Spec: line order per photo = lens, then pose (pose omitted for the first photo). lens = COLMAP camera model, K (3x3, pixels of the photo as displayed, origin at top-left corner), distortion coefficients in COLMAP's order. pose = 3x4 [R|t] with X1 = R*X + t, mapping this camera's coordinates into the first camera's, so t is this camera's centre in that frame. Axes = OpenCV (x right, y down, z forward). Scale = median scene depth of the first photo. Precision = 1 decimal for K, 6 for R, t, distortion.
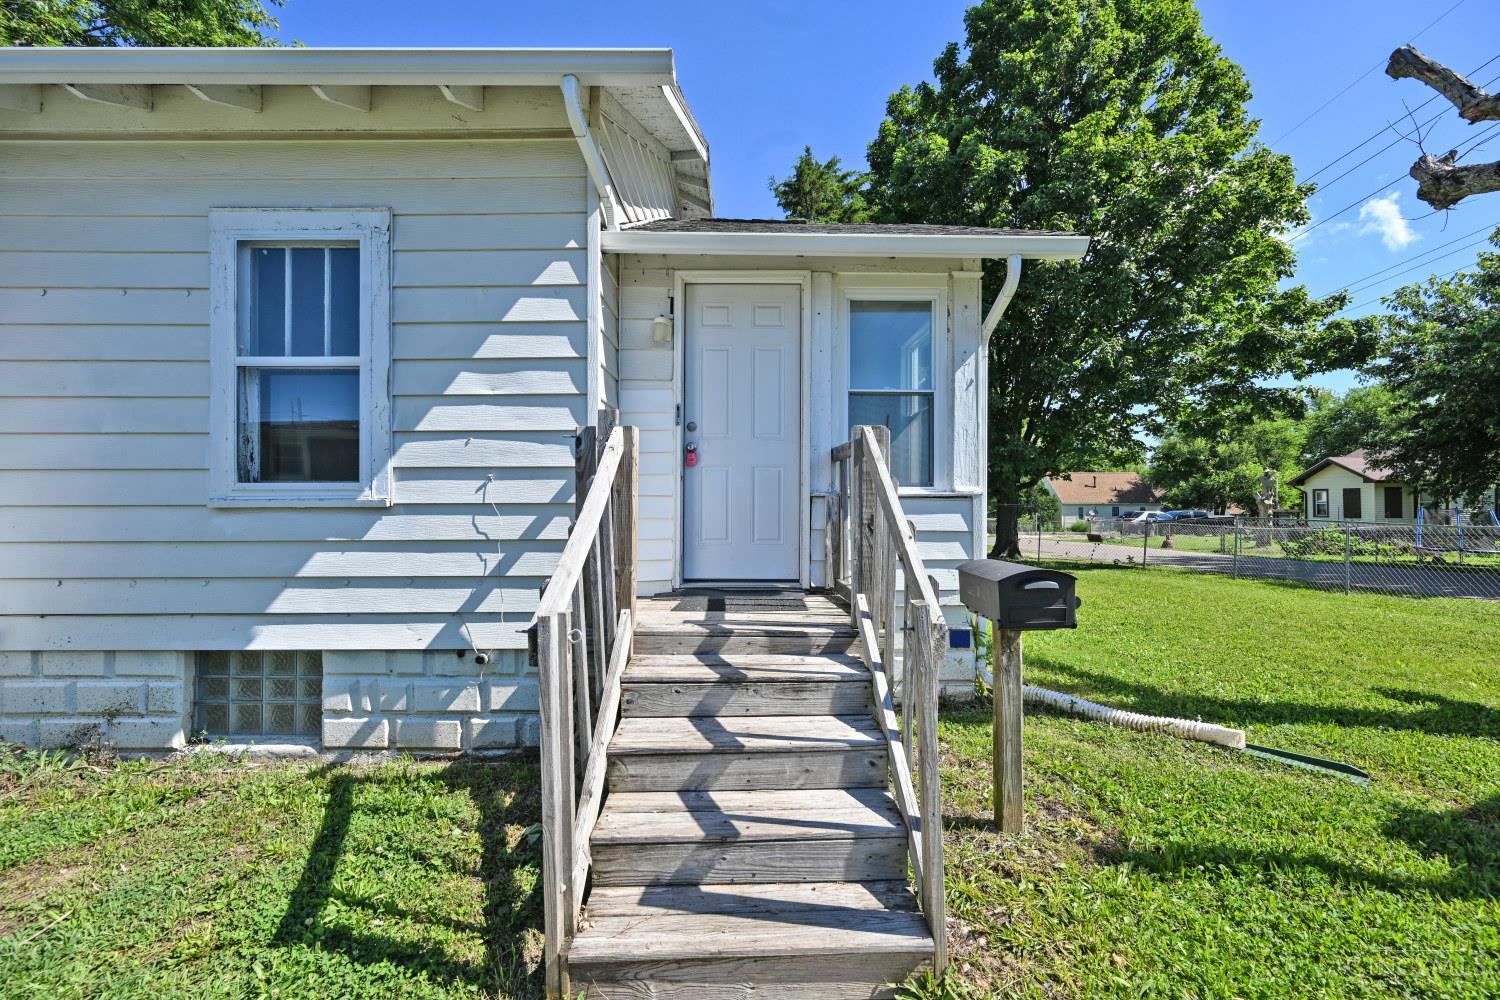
lens RADIAL K [[610.4, 0, 750.0], [0, 610.4, 500.0], [0, 0, 1]] dist [0.000274, -0.000027]
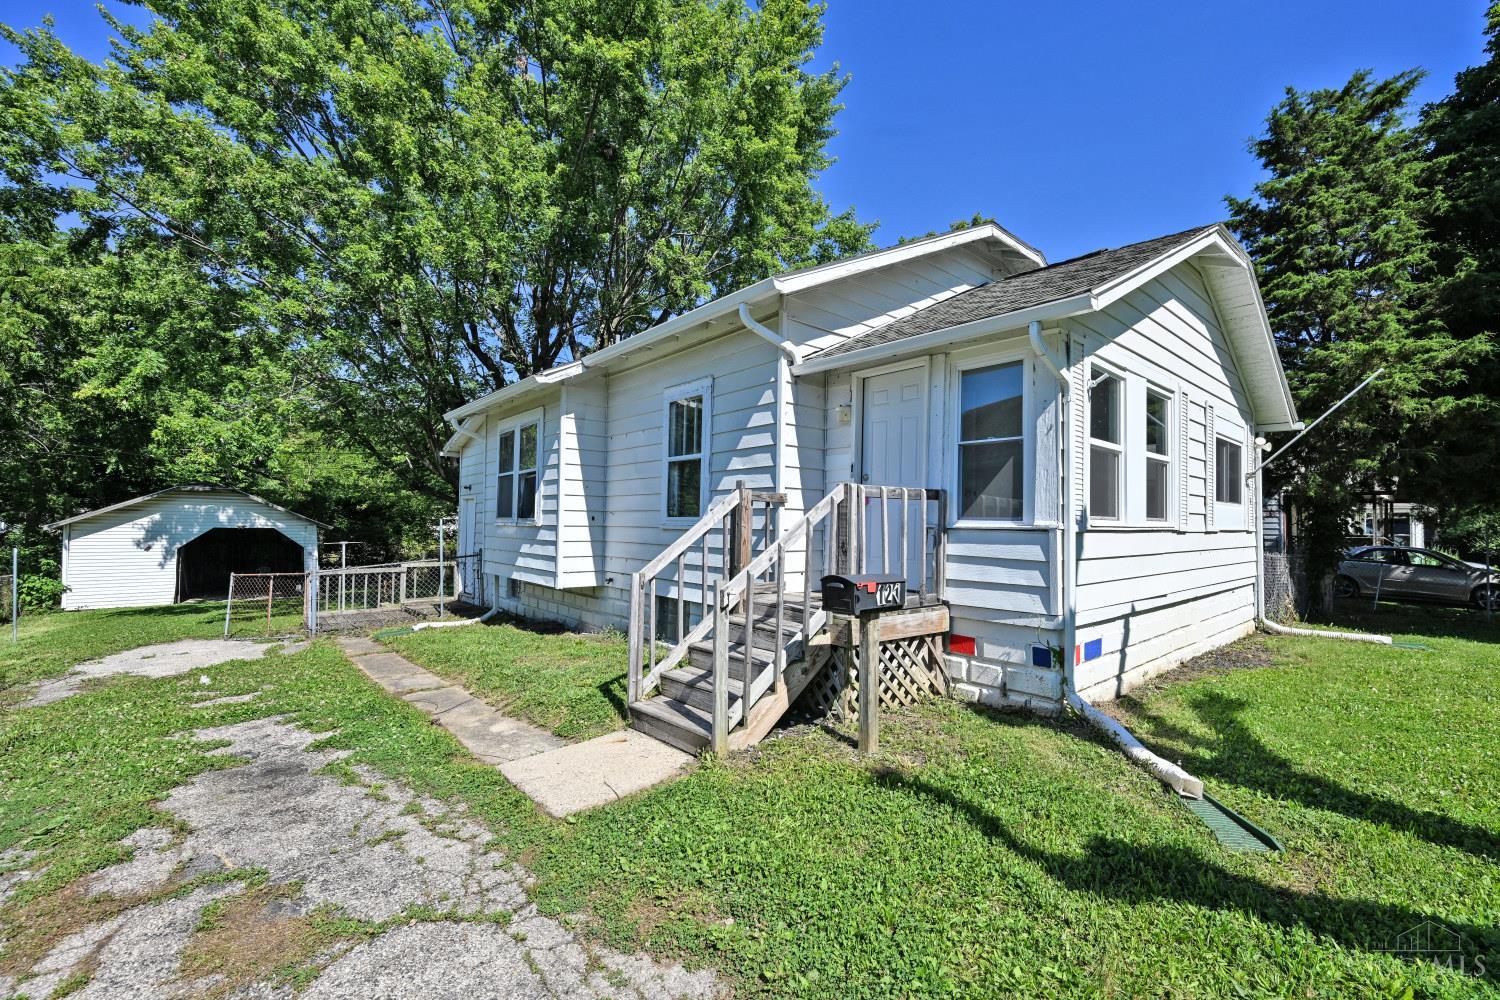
lens RADIAL K [[610.4, 0, 750.0], [0, 610.4, 500.0], [0, 0, 1]] dist [0.000274, -0.000027]
pose [[0.646138, -0.019140, -0.762981, 0.961893], [-0.010499, 0.999368, -0.033960, -0.019254], [0.763148, 0.029953, 0.645529, -0.147994]]
